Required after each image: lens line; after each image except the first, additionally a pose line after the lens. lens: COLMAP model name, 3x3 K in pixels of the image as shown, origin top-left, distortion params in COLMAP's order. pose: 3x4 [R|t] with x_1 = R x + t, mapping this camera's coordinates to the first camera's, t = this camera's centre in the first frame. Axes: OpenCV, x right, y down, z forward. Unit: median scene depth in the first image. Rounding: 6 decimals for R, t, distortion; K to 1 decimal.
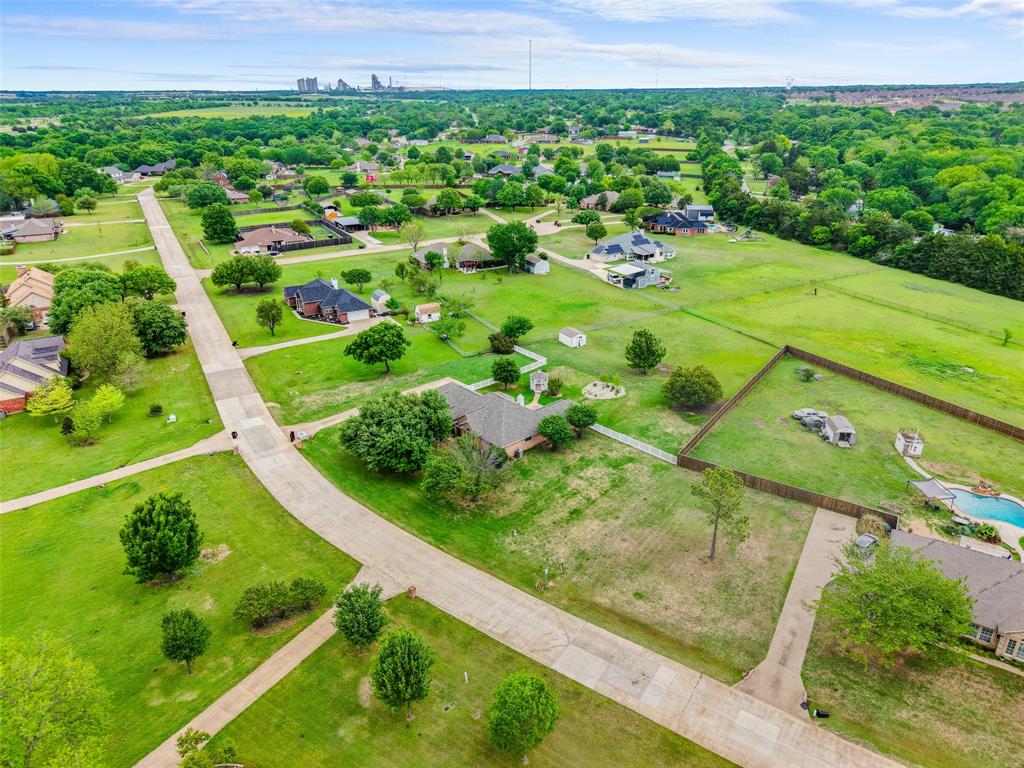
lens RADIAL K [[619.3, 0, 513.2], [0, 619.3, 433.7], [0, 0, 1]] dist [0.057839, -0.043707]
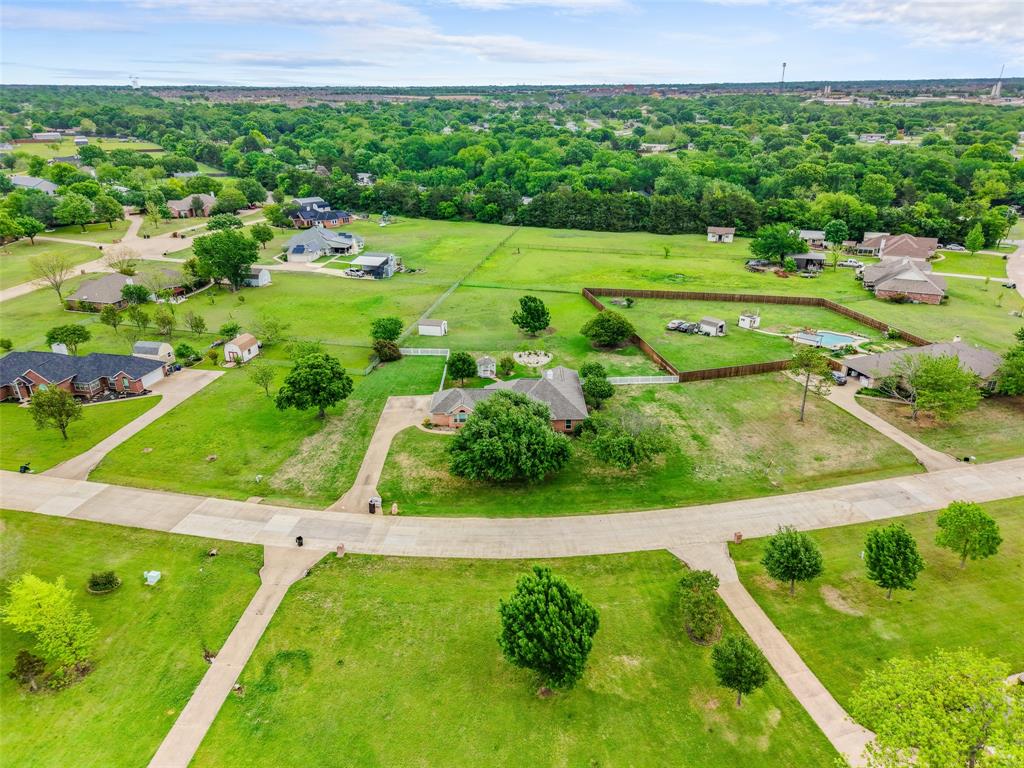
lens RADIAL K [[660.8, 0, 507.6], [0, 660.8, 381.2], [0, 0, 1]] dist [0.037285, -0.001363]
pose [[0.680794, -0.297748, 0.669228, -0.693709], [0.355002, 0.933299, 0.054100, -0.117225], [-0.640698, 0.200746, 0.741085, 0.240043]]
